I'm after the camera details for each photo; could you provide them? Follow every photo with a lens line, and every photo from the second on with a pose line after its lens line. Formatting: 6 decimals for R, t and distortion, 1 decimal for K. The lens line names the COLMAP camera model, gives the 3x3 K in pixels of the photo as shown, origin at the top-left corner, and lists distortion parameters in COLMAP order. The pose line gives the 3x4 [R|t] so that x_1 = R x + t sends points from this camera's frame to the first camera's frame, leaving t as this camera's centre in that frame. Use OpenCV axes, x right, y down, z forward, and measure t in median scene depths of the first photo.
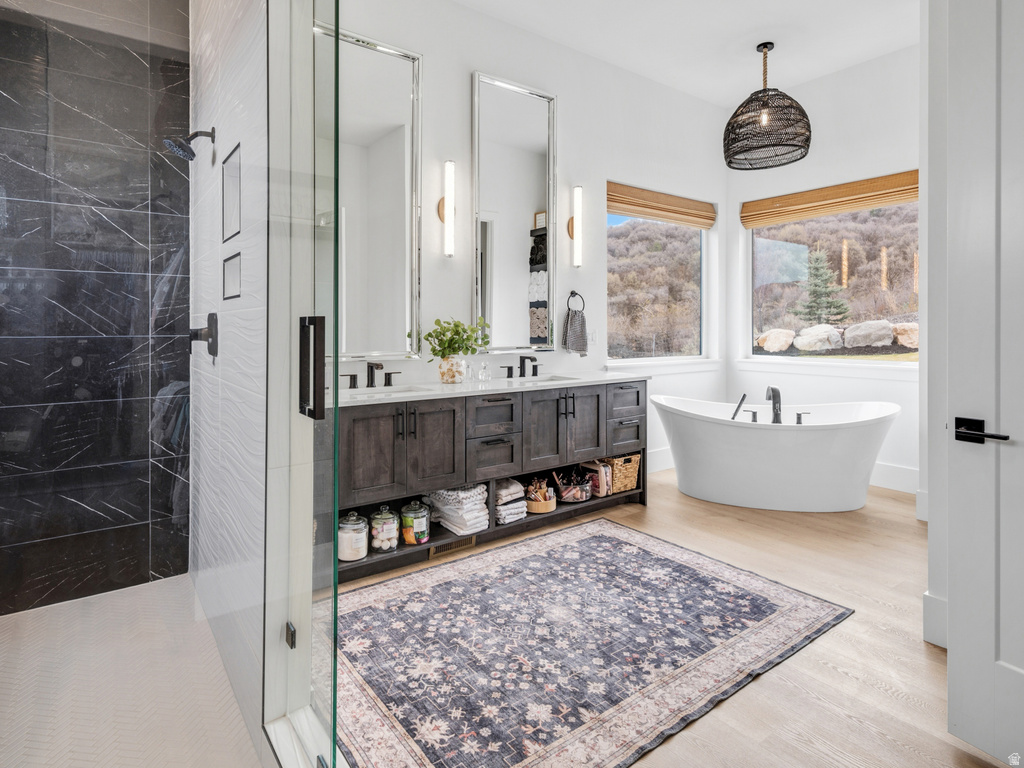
lens RADIAL K [[572.3, 0, 514.6], [0, 572.3, 331.0], [0, 0, 1]] dist [0.008380, -0.000216]
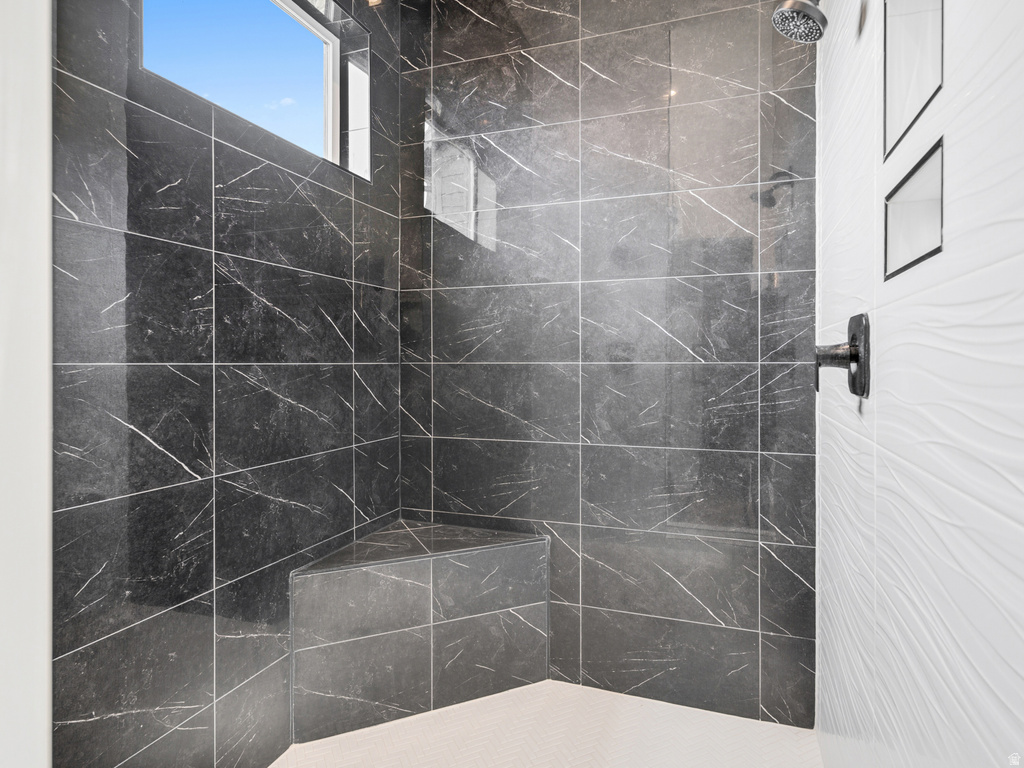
lens RADIAL K [[600.4, 0, 511.7], [0, 600.4, 364.5], [0, 0, 1]] dist [0.005940, 0.000976]
pose [[0.555435, -0.001328, -0.831559, -0.234360], [-0.001356, 0.999996, -0.002503, 0.015263], [0.831559, 0.002517, 0.555431, 0.411949]]
